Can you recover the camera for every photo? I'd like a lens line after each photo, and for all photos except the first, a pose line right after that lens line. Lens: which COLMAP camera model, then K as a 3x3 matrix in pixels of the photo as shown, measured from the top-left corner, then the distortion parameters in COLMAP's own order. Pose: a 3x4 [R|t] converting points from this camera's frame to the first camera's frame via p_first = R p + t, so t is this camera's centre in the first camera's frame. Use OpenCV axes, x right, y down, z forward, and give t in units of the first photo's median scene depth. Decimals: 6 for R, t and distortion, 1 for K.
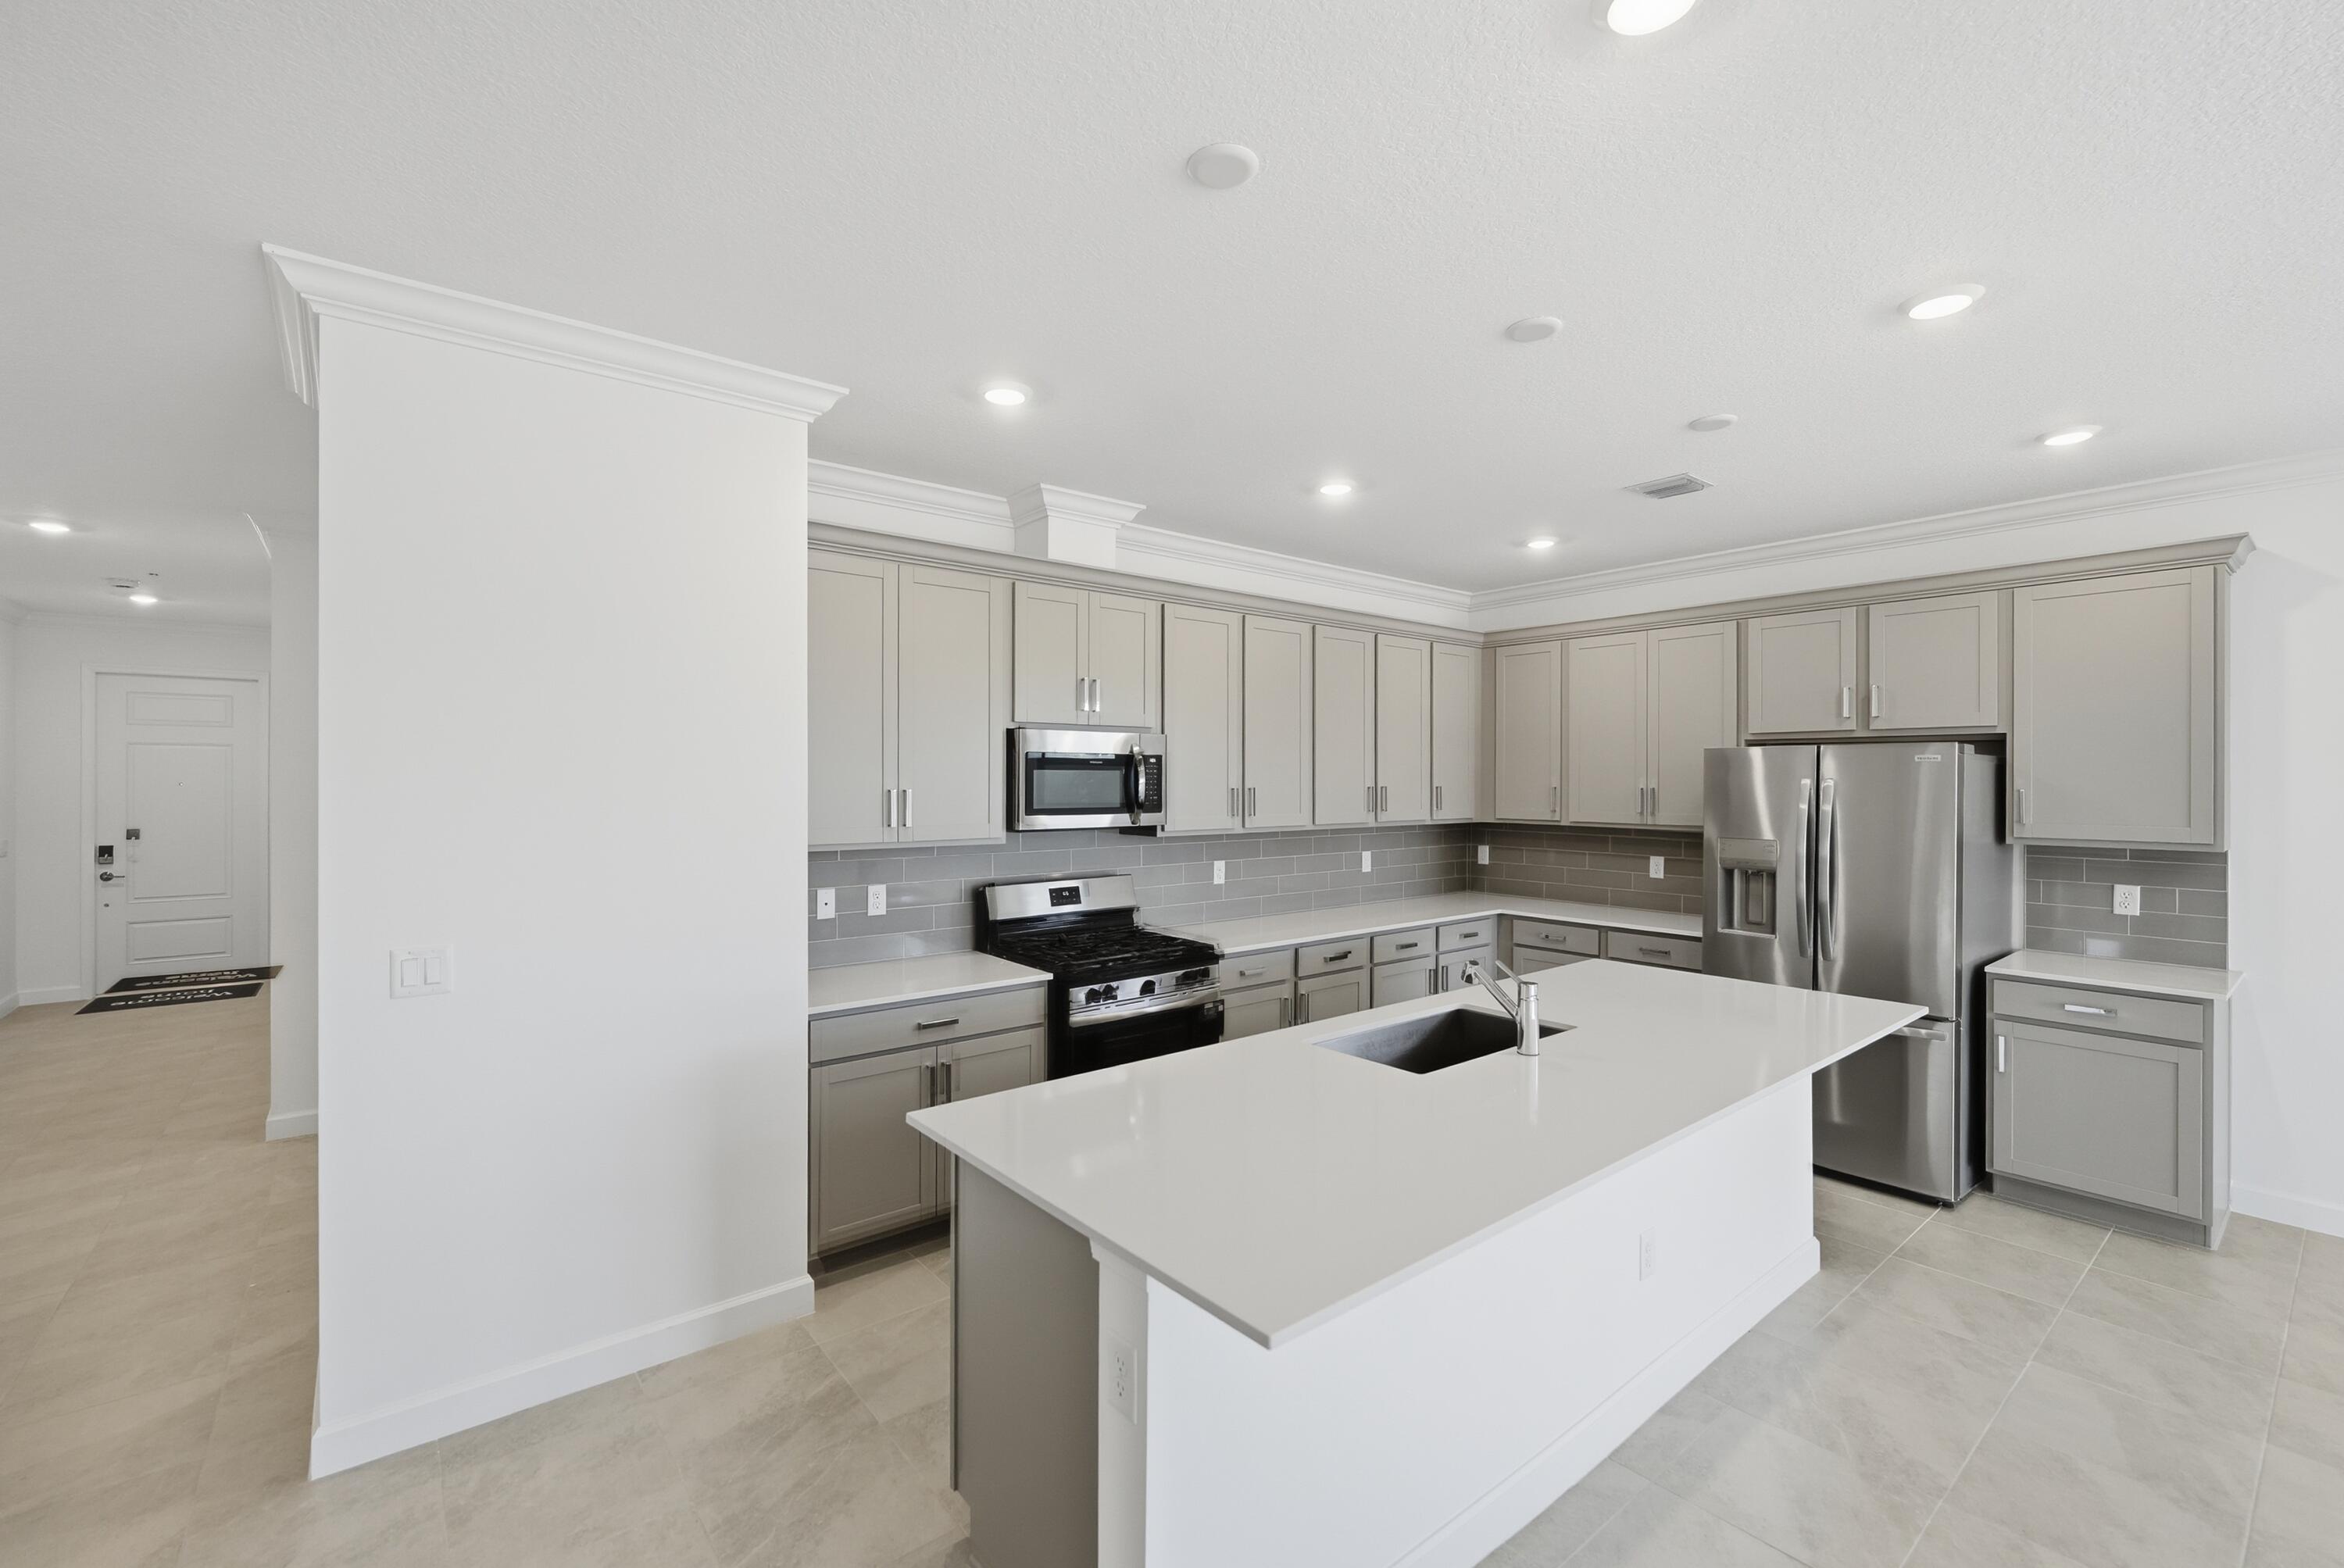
lens RADIAL K [[989.0, 0, 1172.0], [0, 989.0, 784.0], [0, 0, 1]] dist [0.001197, -0.000043]
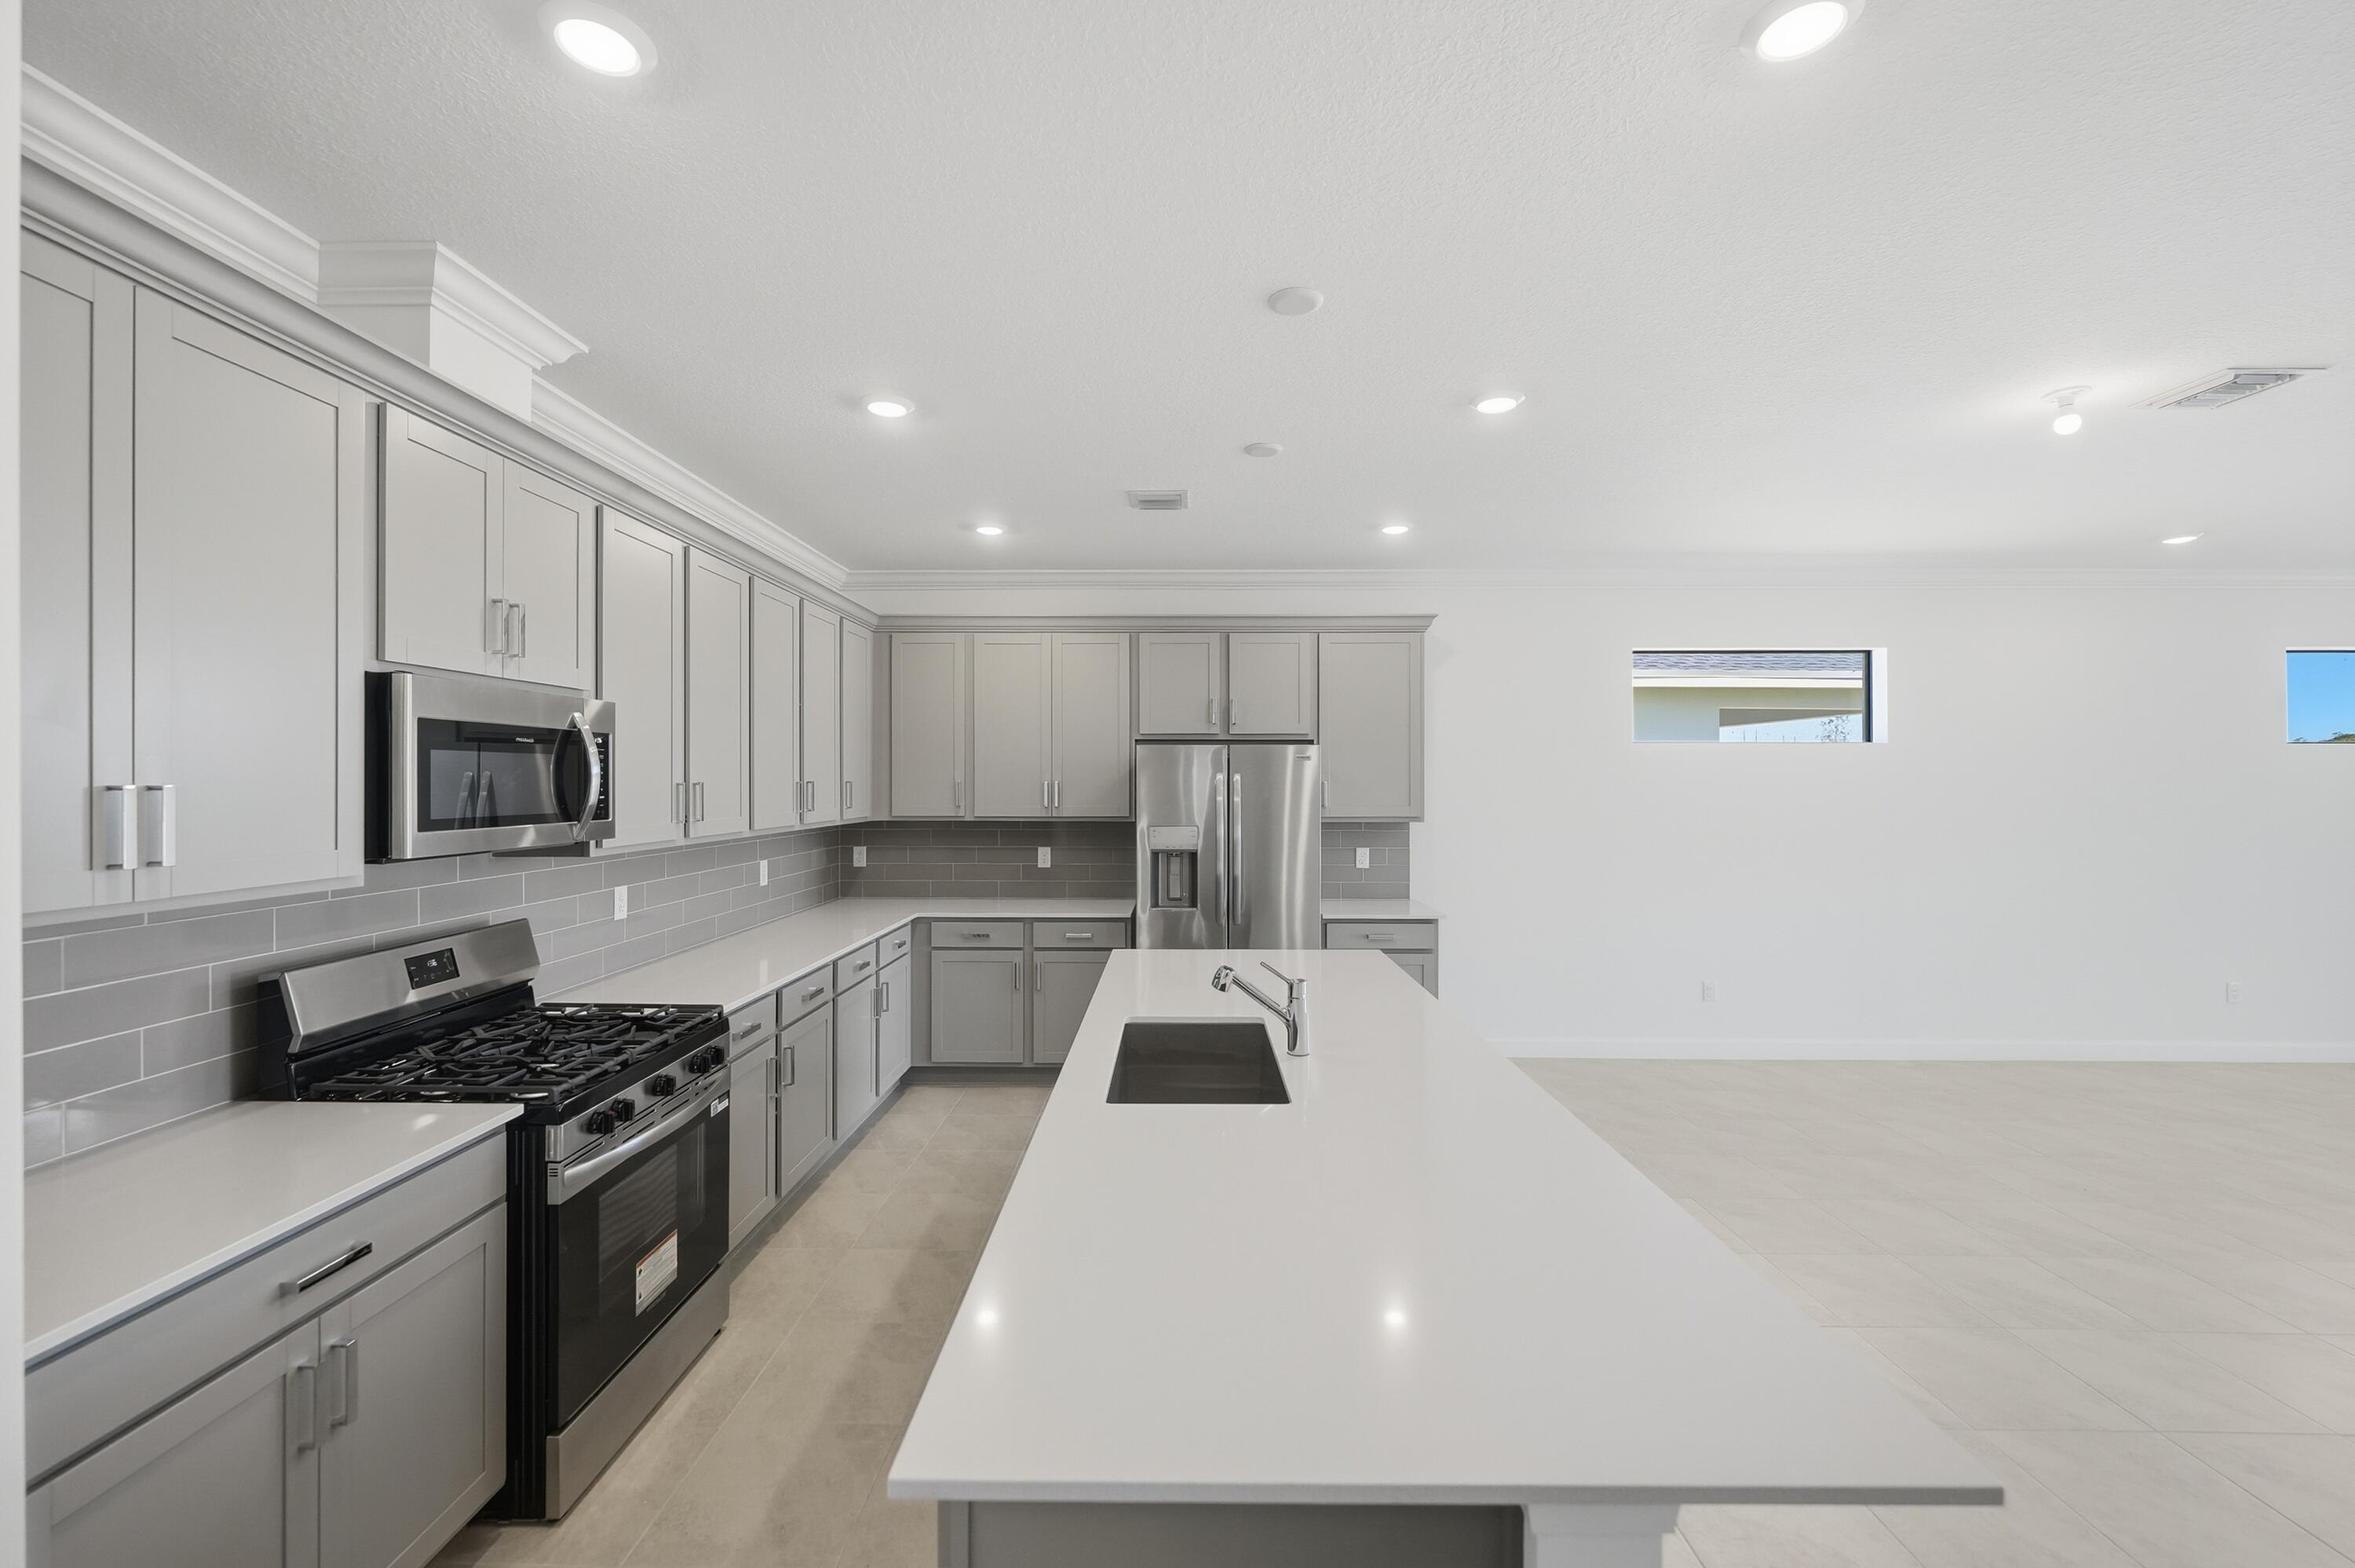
lens RADIAL K [[951.1, 0, 1177.5], [0, 951.1, 784.0], [0, 0, 1]] dist [0.000898, 0.000015]
pose [[0.640394, -0.003527, 0.768039, -0.266697], [0.002493, 0.999994, 0.002514, 0.004391], [-0.768043, 0.000305, 0.640398, 0.312158]]
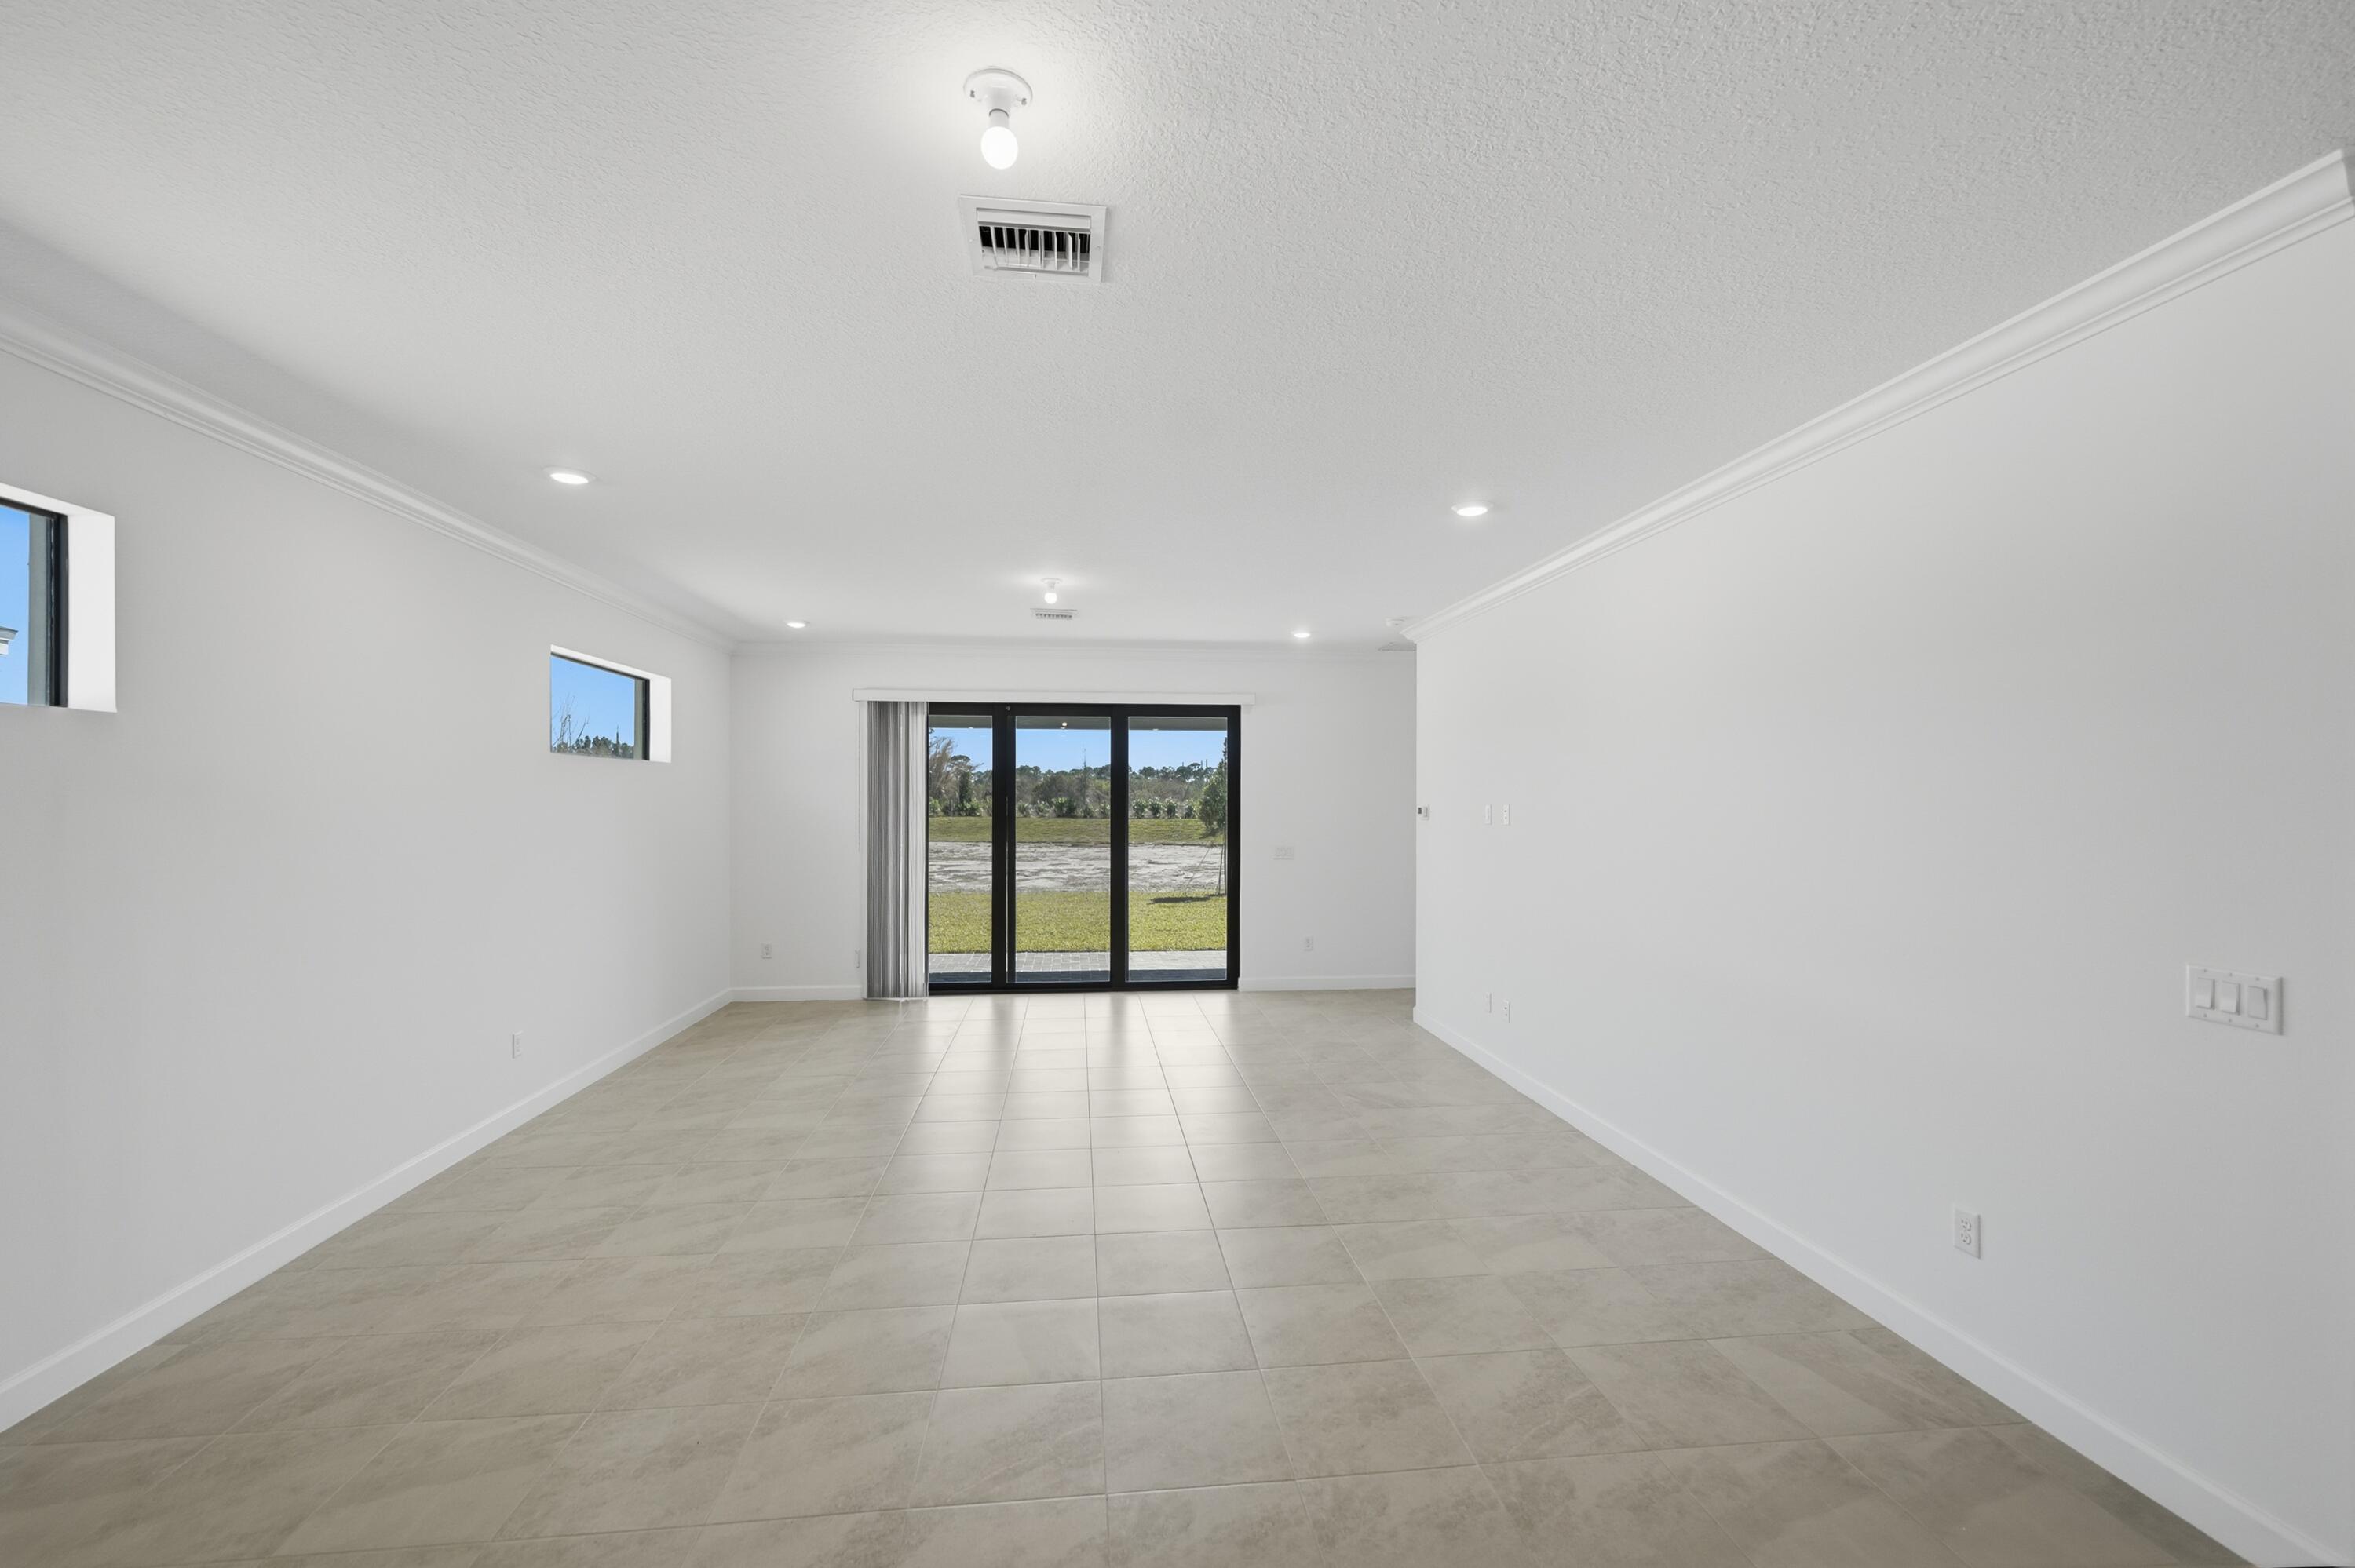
lens RADIAL K [[957.0, 0, 1175.9], [0, 957.0, 796.7], [0, 0, 1]] dist [0.001558, 0.000027]
pose [[-0.837867, -0.002723, 0.545868, 0.440751], [-0.002984, 0.999995, 0.000409, 0.007709], [-0.545867, -0.001286, -0.837871, 0.554361]]
